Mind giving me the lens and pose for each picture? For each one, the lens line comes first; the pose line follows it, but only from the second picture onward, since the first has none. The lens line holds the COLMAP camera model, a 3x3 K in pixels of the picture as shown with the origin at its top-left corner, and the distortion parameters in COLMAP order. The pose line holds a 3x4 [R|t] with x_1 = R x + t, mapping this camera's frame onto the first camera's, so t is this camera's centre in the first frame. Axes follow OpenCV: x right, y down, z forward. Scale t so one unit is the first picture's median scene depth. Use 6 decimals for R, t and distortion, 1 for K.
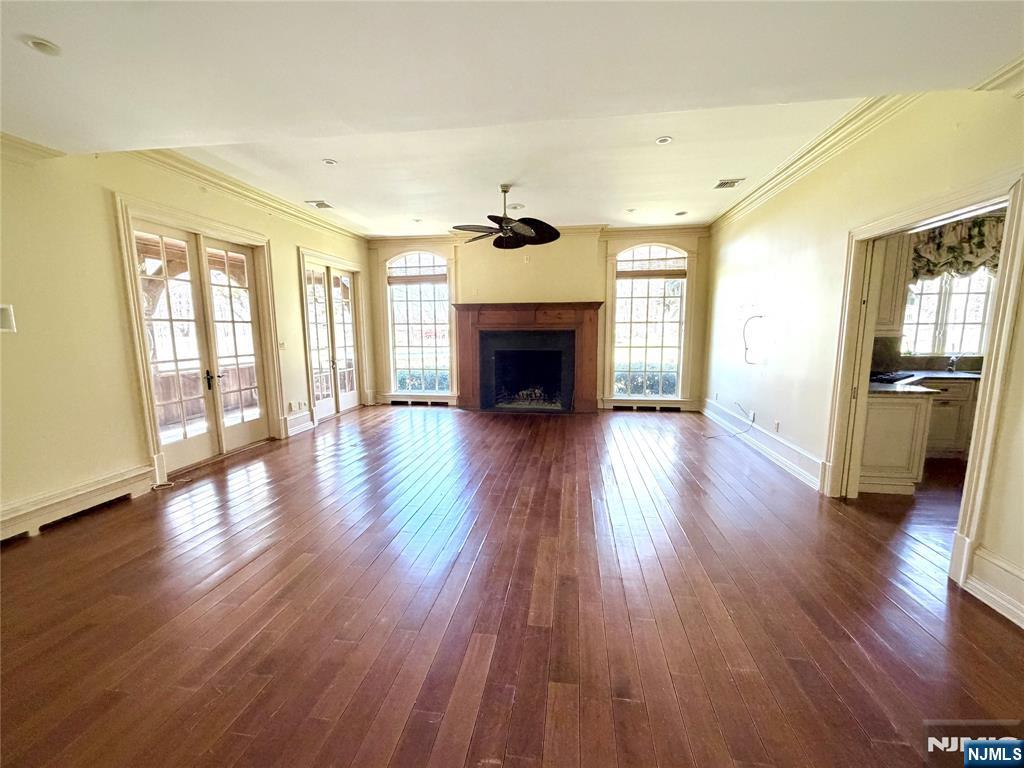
lens RADIAL K [[413.1, 0, 512.4], [0, 413.1, 384.4], [0, 0, 1]] dist [-0.000049, 0.000000]
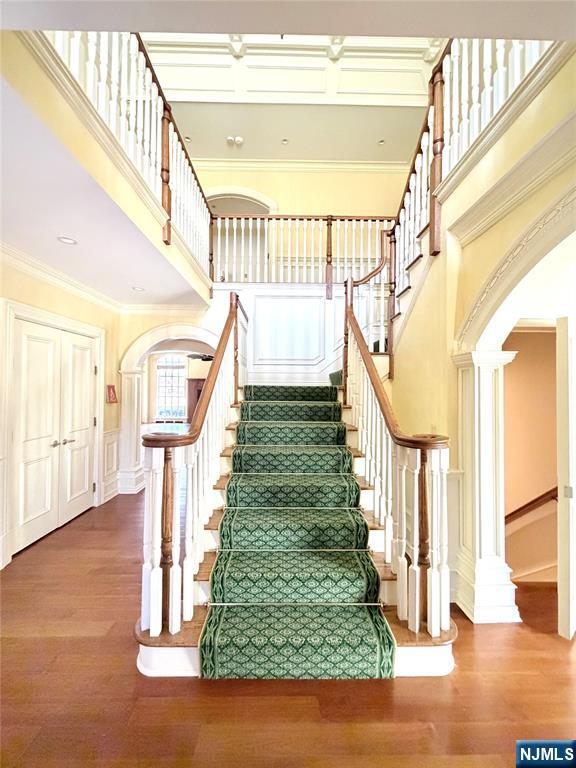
lens RADIAL K [[309.8, 0, 288.7], [0, 309.8, 385.3], [0, 0, 1]] dist [-0.000049, 0.000000]
pose [[0.988004, 0.015772, 0.153618, 0.147722], [0.007798, 0.988406, -0.151630, 0.108356], [-0.154228, 0.151009, 0.976427, -0.747599]]
